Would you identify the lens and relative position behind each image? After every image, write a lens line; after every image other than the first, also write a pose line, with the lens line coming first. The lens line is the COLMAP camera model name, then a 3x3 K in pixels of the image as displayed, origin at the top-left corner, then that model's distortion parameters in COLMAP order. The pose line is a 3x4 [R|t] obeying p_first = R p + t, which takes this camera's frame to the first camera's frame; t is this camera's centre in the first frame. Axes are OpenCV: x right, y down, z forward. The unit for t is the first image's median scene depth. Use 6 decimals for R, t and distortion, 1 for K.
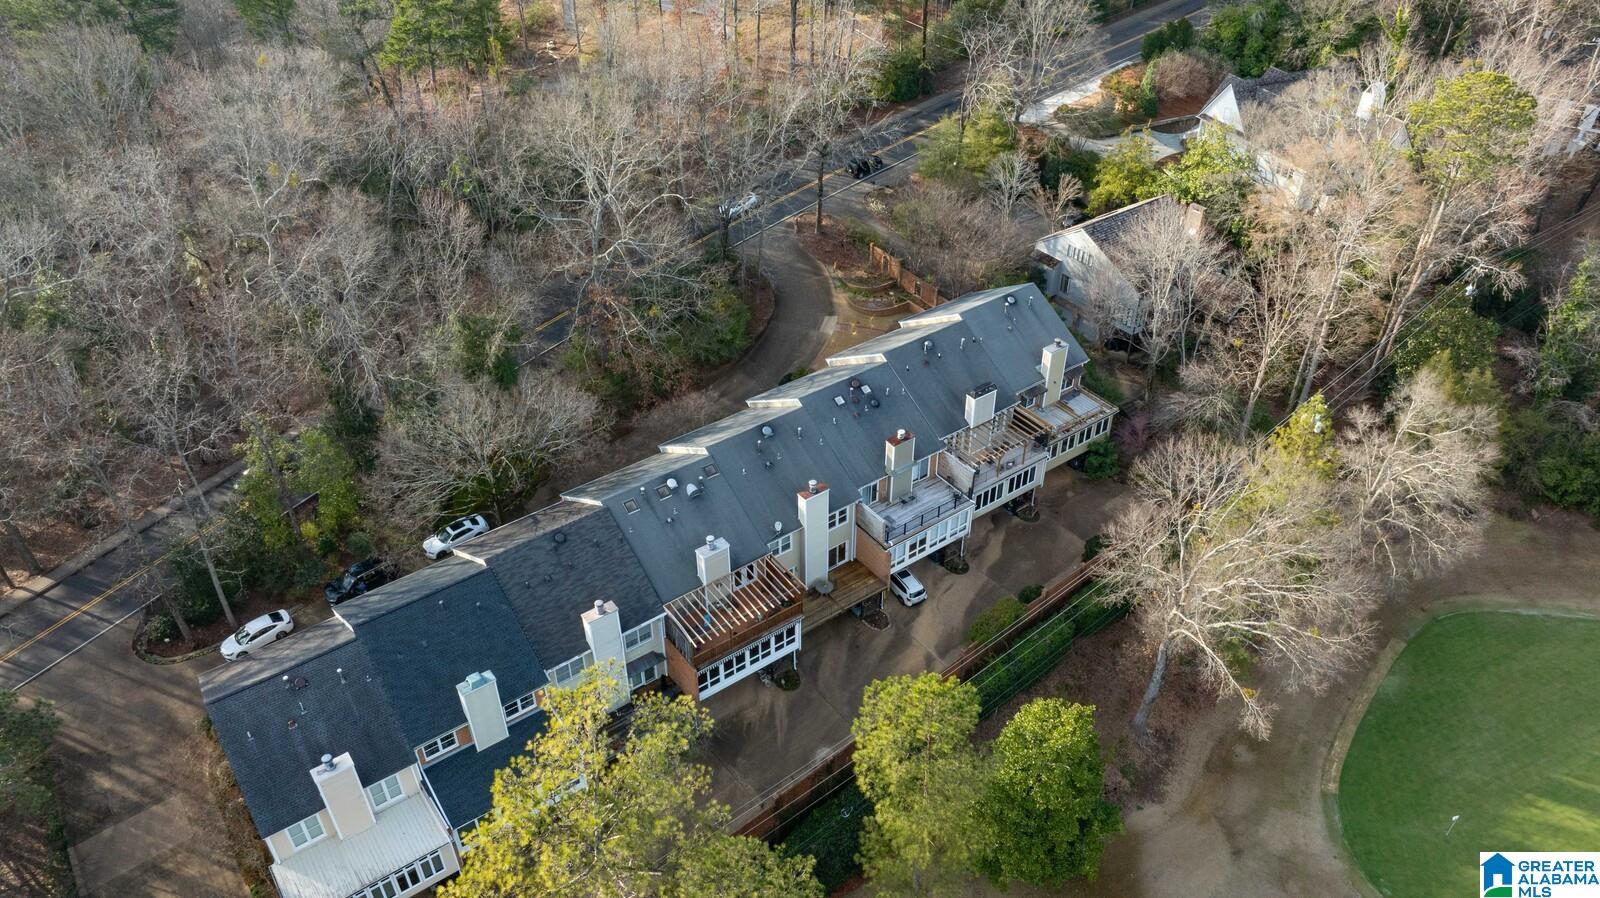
lens RADIAL K [[1112.4, 0, 800.0], [0, 1112.4, 449.0], [0, 0, 1]] dist [-0.024038, 0.002094]
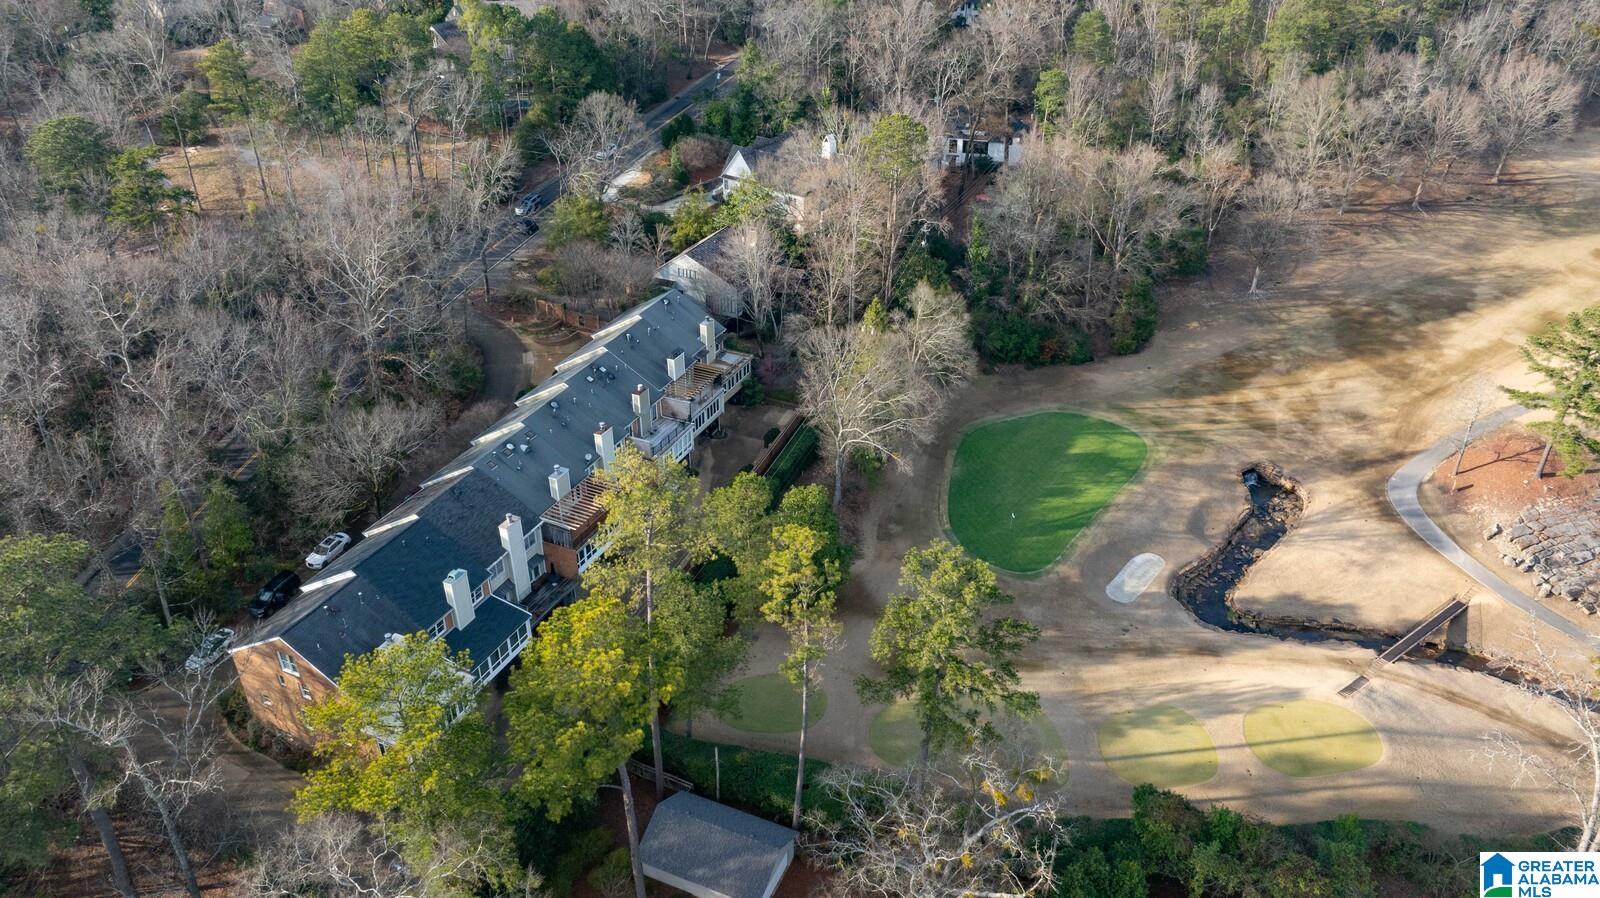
lens RADIAL K [[1121.7, 0, 800.0], [0, 1121.7, 449.0], [0, 0, 1]] dist [0.004365, -0.109007]
pose [[0.873547, -0.243298, 0.421571, -0.349810], [0.287250, 0.956891, -0.042974, 0.178419], [-0.392942, 0.158636, 0.905776, -0.409787]]
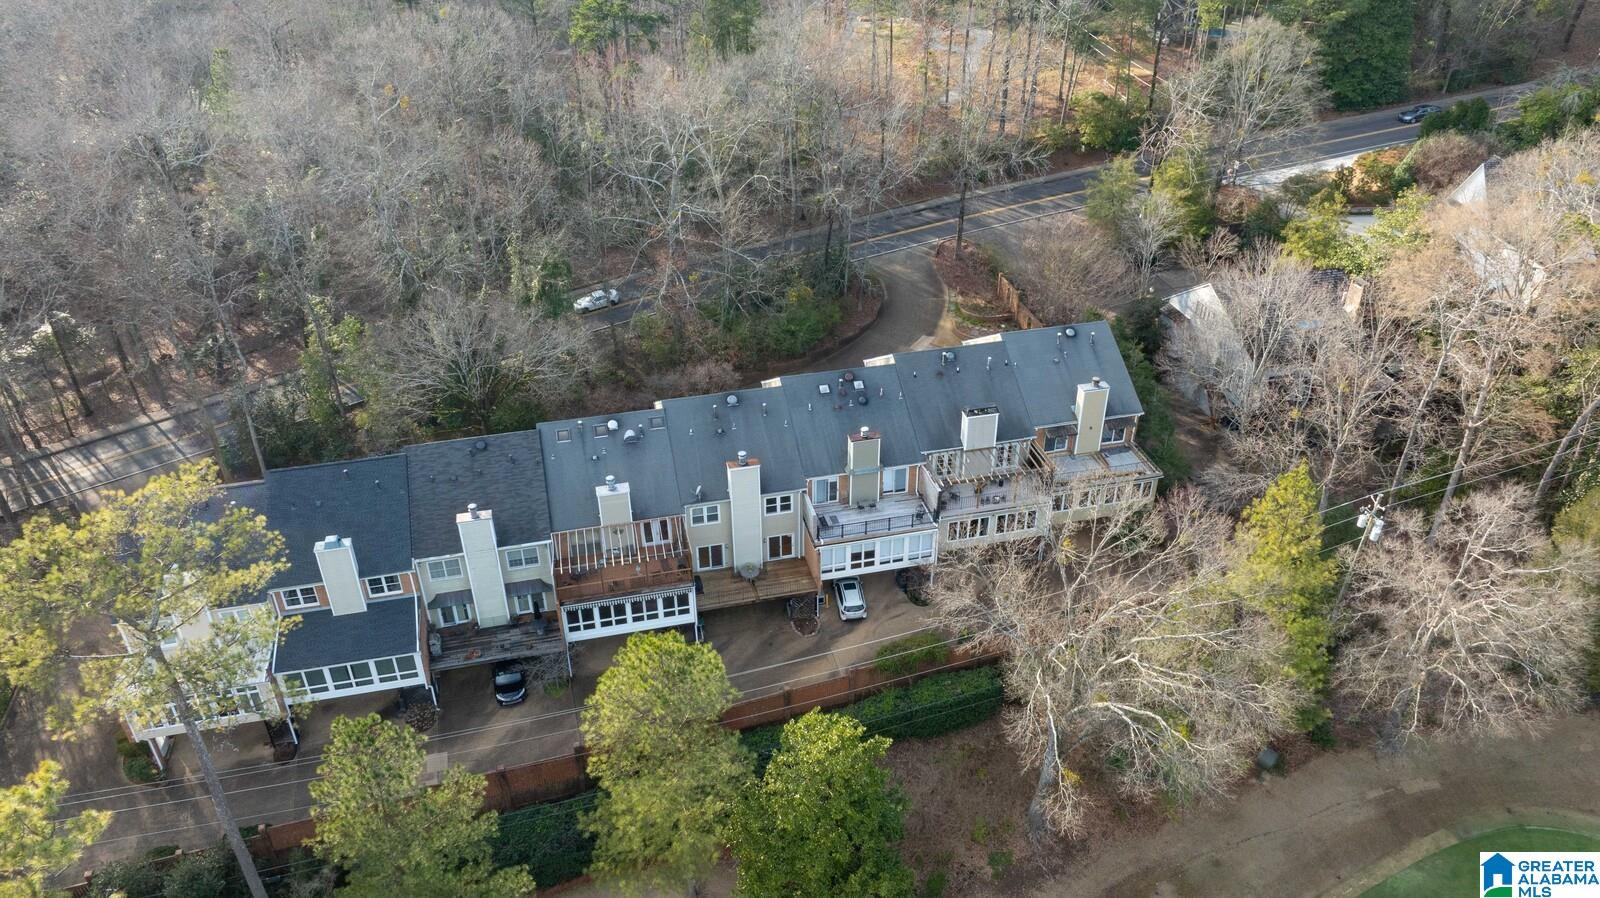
lens RADIAL K [[1112.4, 0, 800.0], [0, 1112.4, 449.0], [0, 0, 1]] dist [-0.024038, 0.002094]
pose [[0.921389, 0.202402, -0.331778, 0.325043], [-0.228336, 0.972731, -0.040700, 0.046924], [0.314493, 0.113258, 0.942479, 0.102087]]
